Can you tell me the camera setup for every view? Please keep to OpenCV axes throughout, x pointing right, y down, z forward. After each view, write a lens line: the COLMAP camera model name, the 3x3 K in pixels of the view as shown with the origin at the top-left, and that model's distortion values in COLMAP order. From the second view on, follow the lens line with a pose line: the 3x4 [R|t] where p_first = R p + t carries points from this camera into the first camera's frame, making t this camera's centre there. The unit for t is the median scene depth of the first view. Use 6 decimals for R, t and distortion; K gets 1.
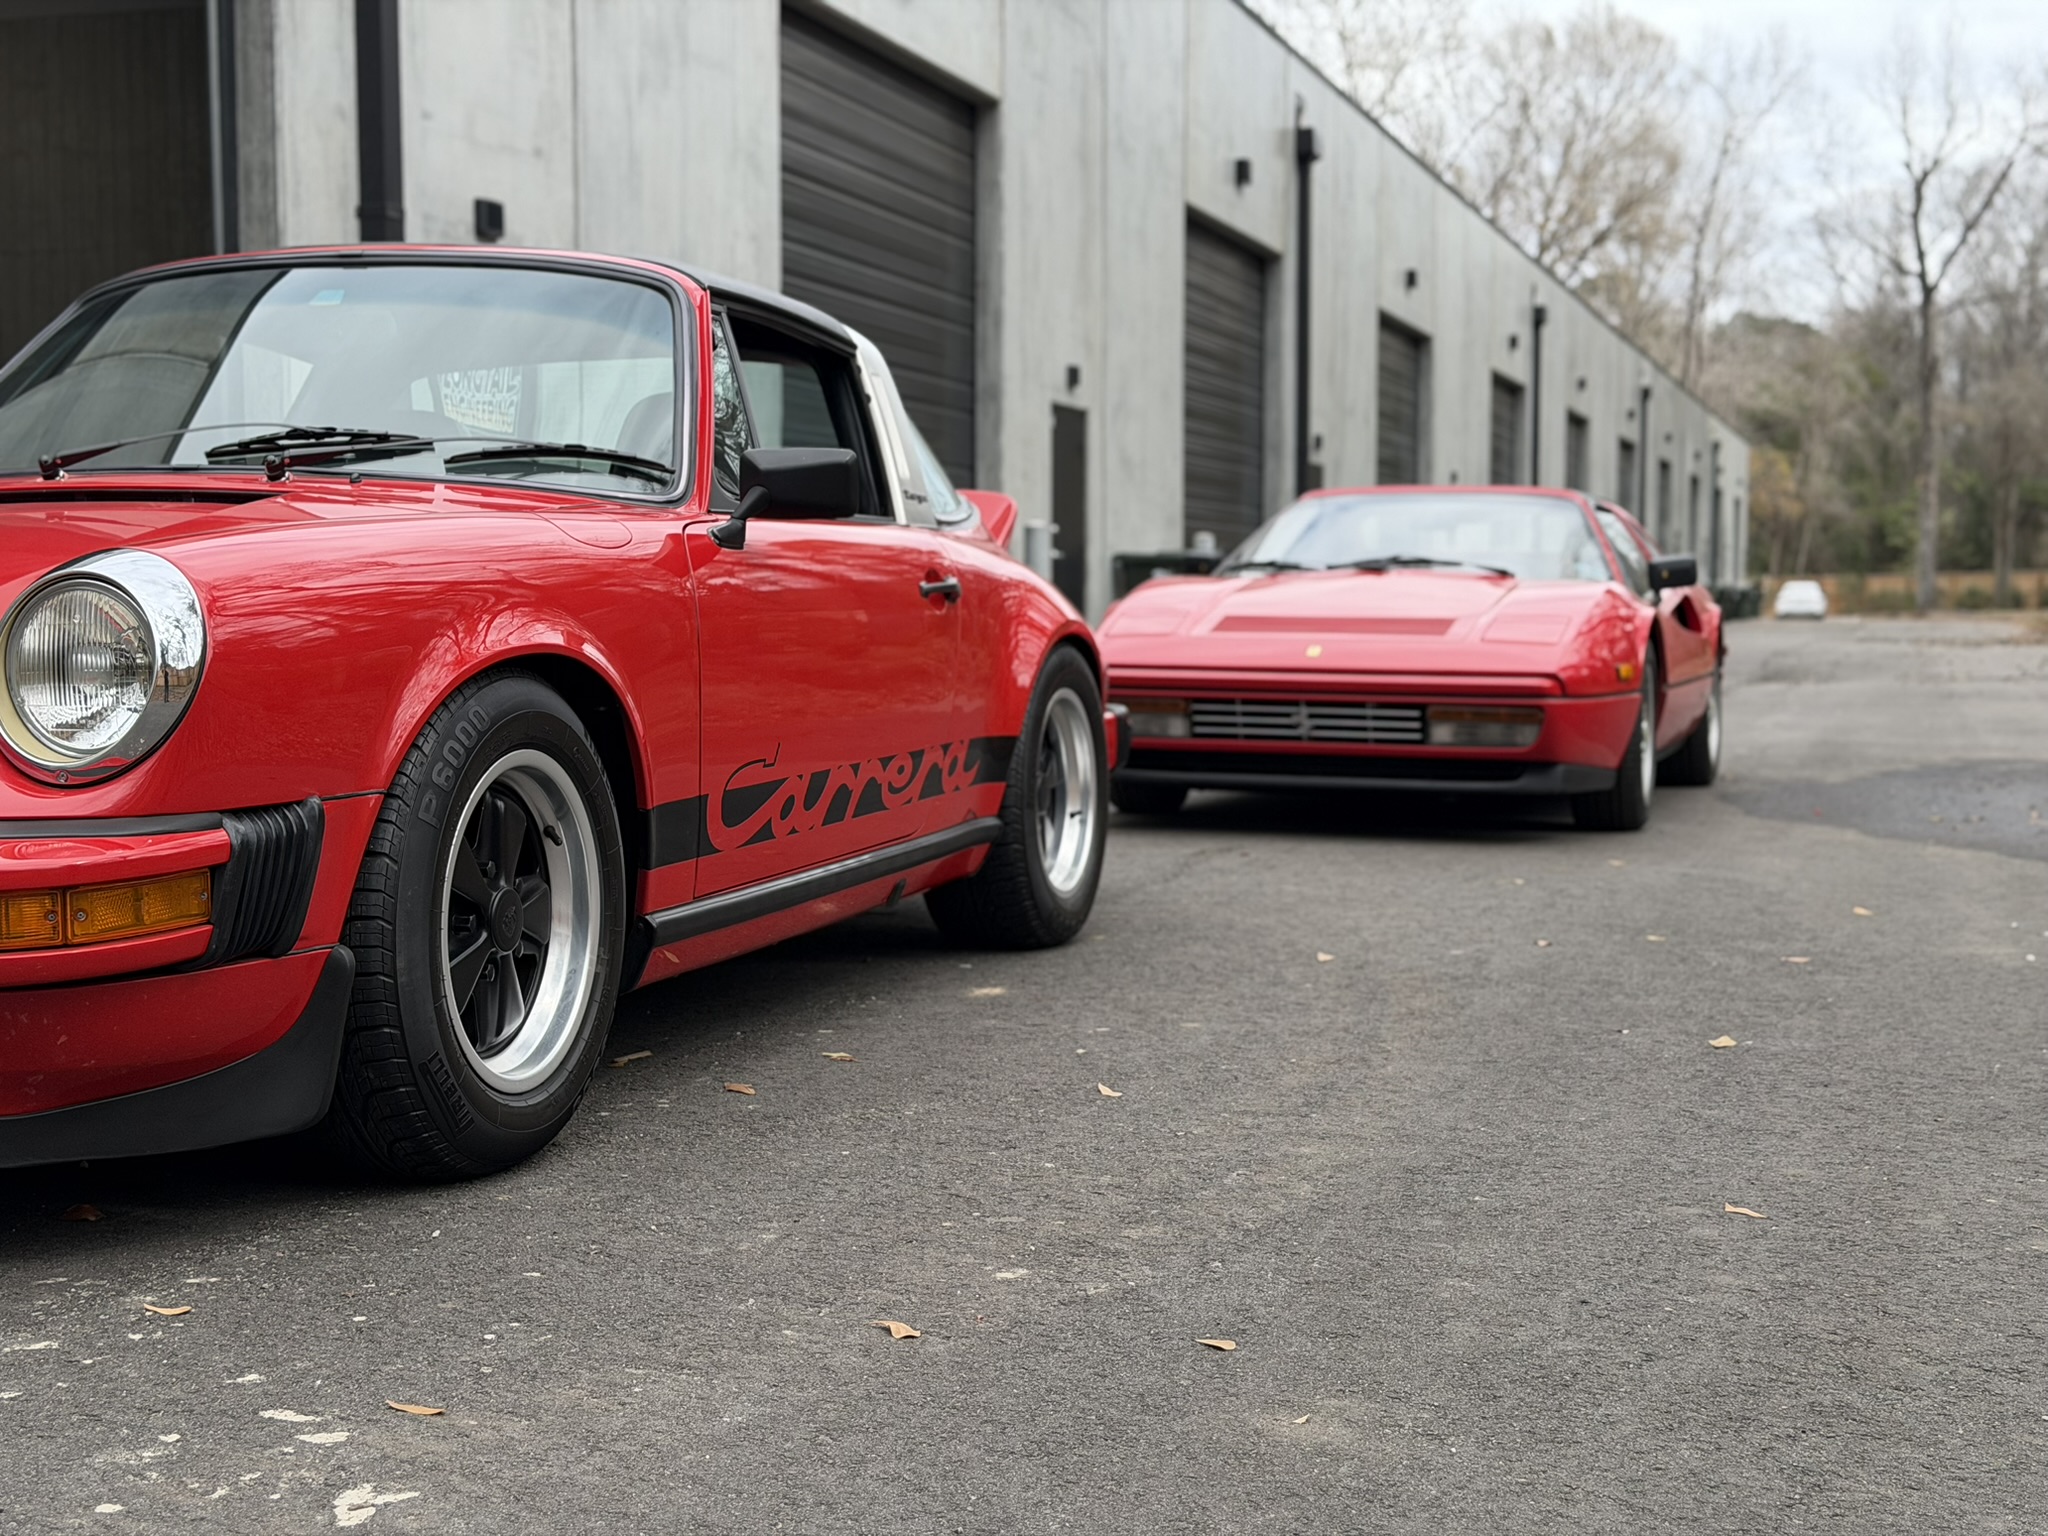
lens RADIAL K [[2859.5, 0, 1022.5], [0, 2859.5, 758.5], [0, 0, 1]] dist [0.151132, 0.000000]
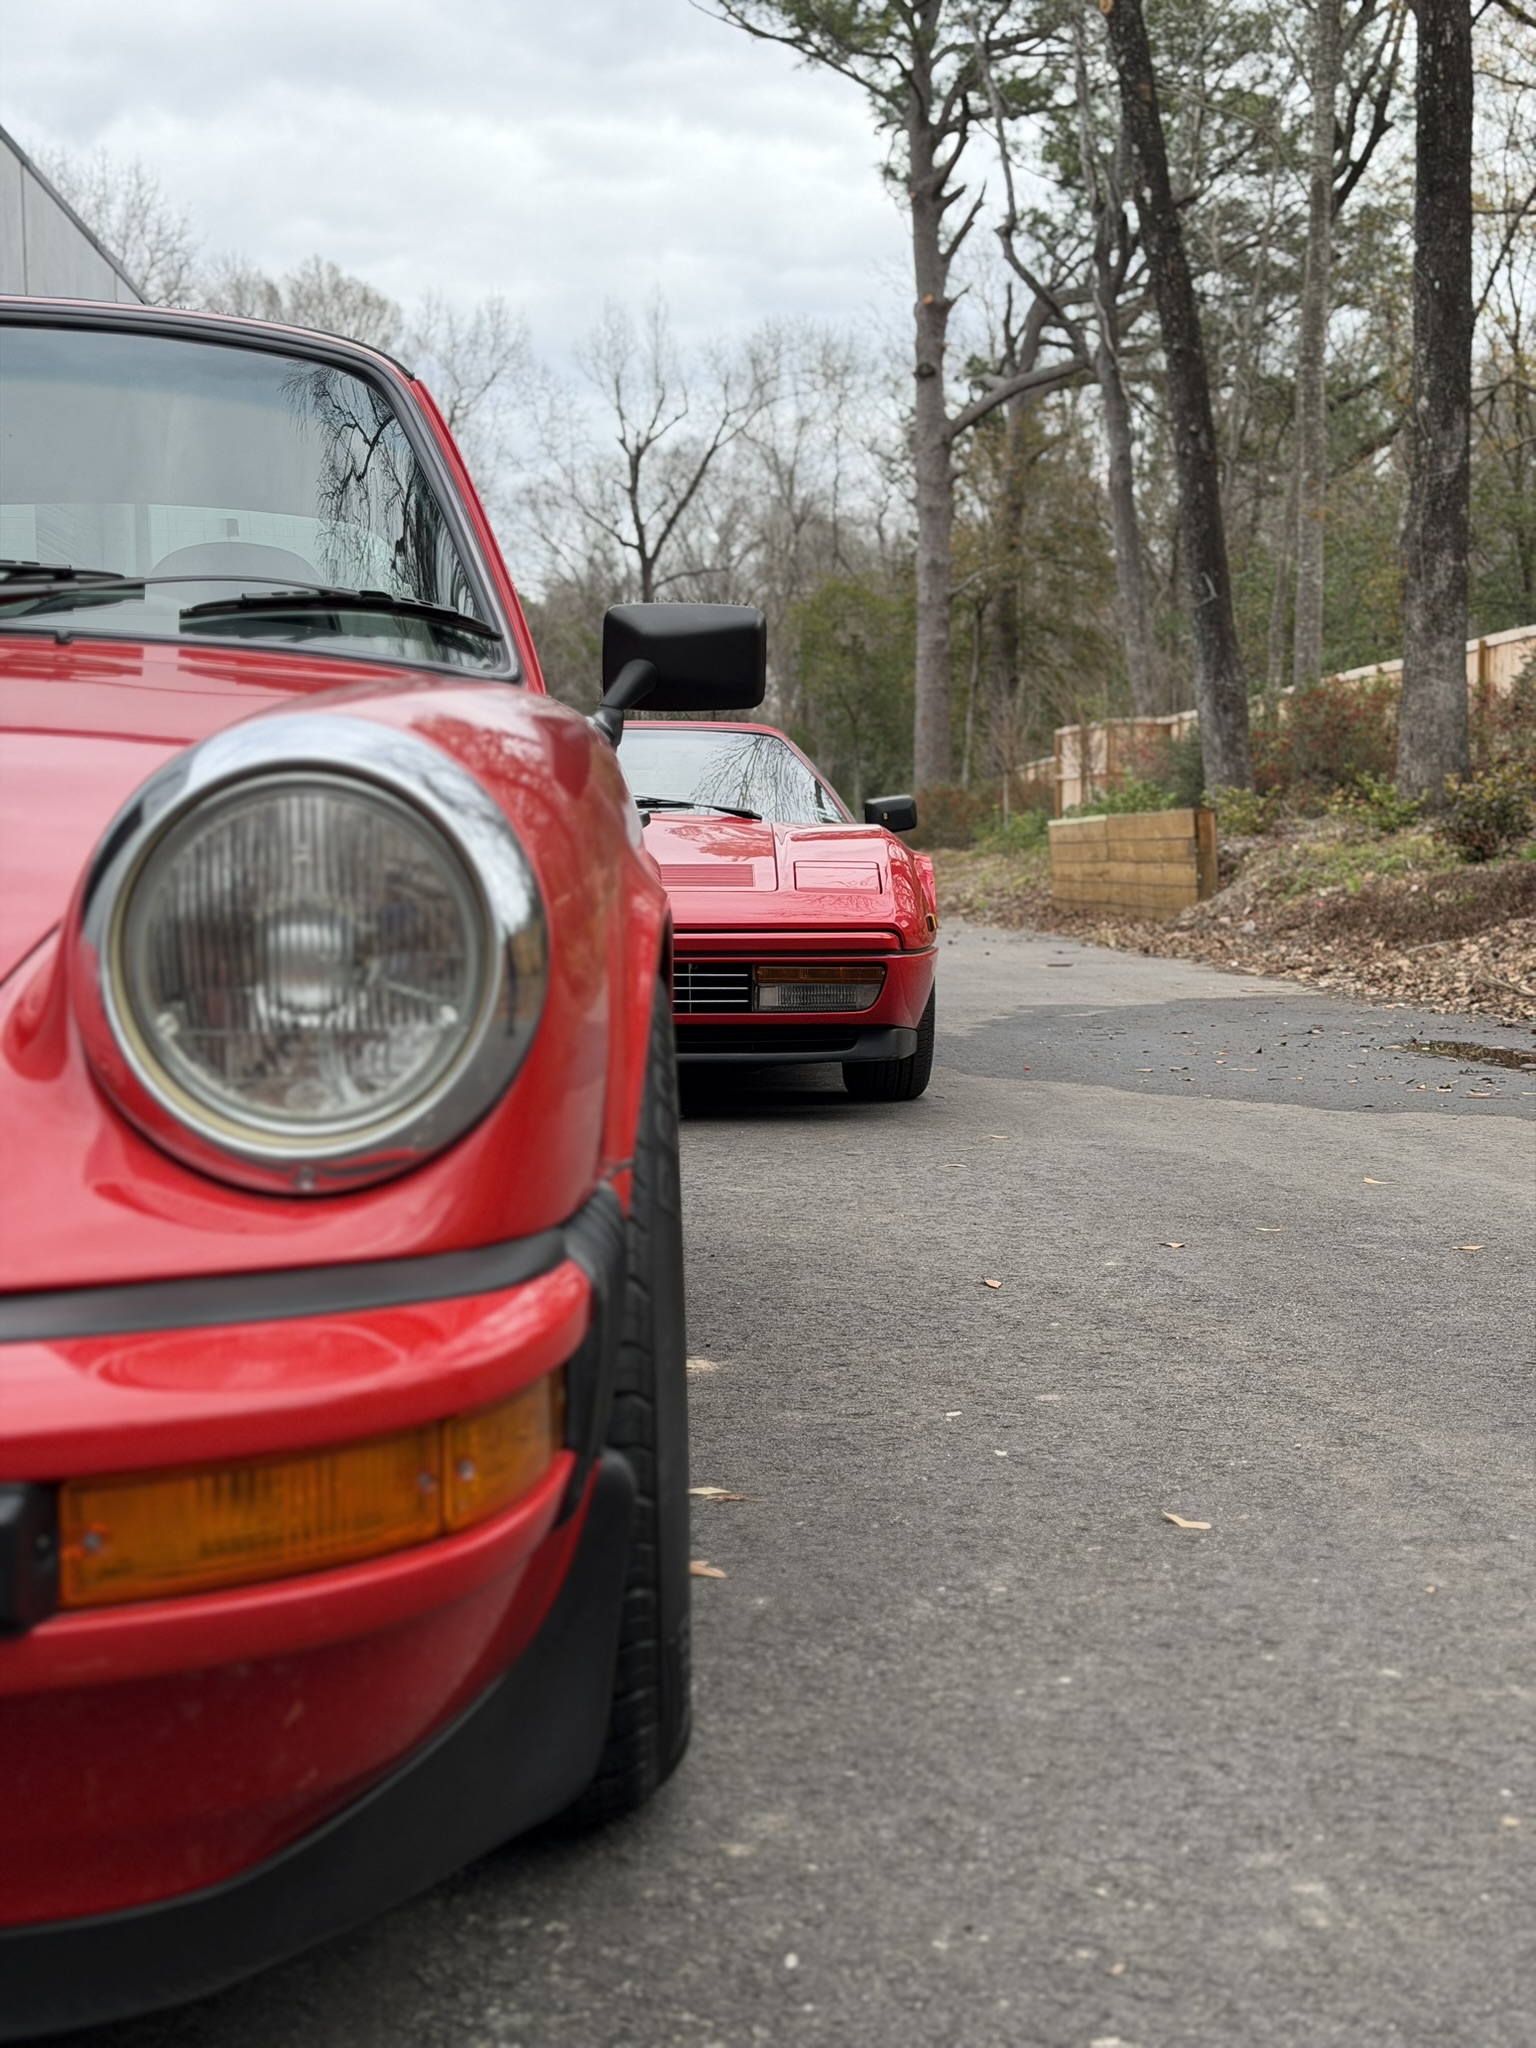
lens RADIAL K [[2859.5, 0, 767.6], [0, 2859.5, 1029.7], [0, 0, 1]] dist [0.151132, 0.000000]
pose [[0.938545, -0.037530, 0.343110, -0.152145], [0.036554, 0.999288, 0.009314, -0.007156], [-0.343215, 0.003800, 0.939249, 0.187317]]
